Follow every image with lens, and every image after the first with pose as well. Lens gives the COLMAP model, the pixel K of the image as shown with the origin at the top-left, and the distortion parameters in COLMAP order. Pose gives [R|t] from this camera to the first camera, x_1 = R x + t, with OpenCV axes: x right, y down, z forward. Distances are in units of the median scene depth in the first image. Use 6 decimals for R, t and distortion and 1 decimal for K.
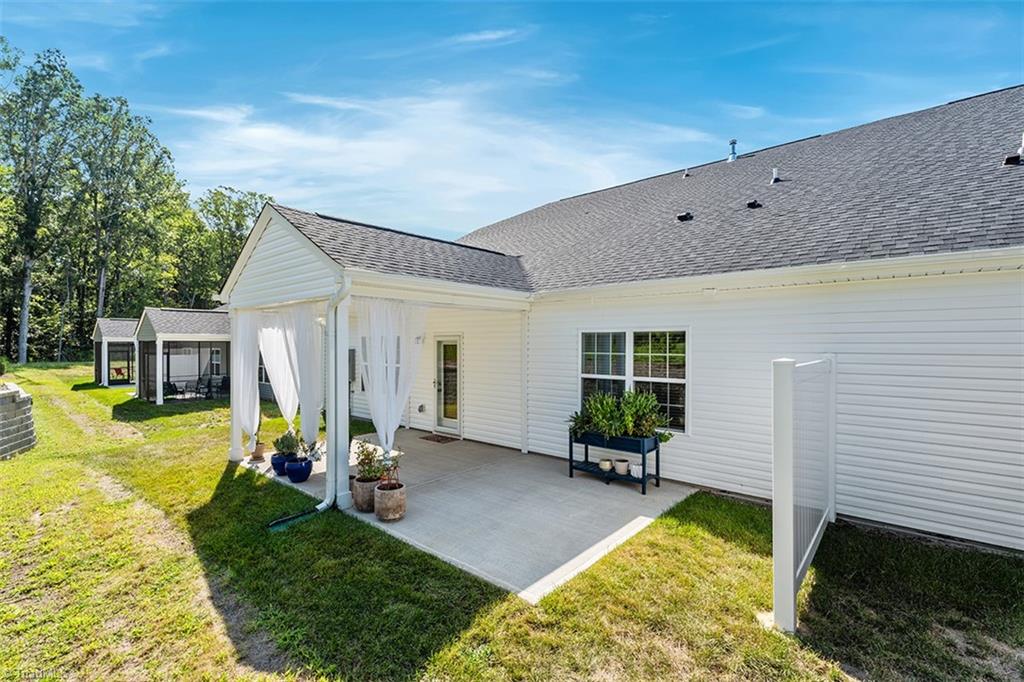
lens RADIAL K [[454.3, 0, 519.9], [0, 454.3, 343.3], [0, 0, 1]] dist [-0.001389, -0.000180]
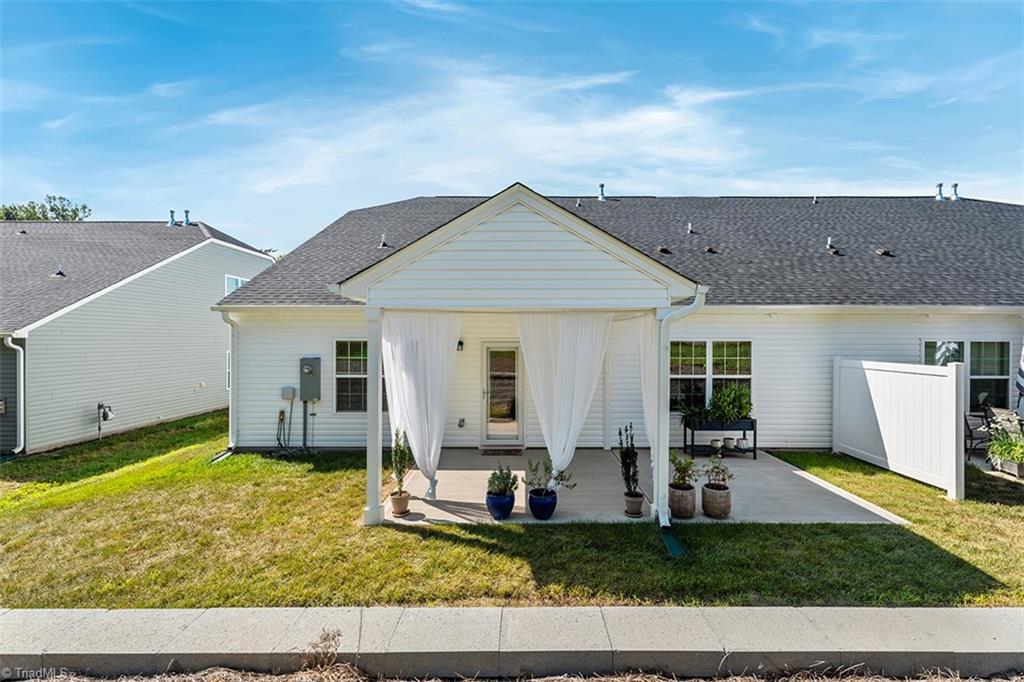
lens RADIAL K [[454.3, 0, 519.9], [0, 454.3, 343.3], [0, 0, 1]] dist [-0.001389, -0.000180]
pose [[0.757491, -0.006308, 0.652815, -1.036535], [-0.000696, 0.999945, 0.010469, -0.032621], [-0.652845, -0.008384, 0.757445, 0.366392]]
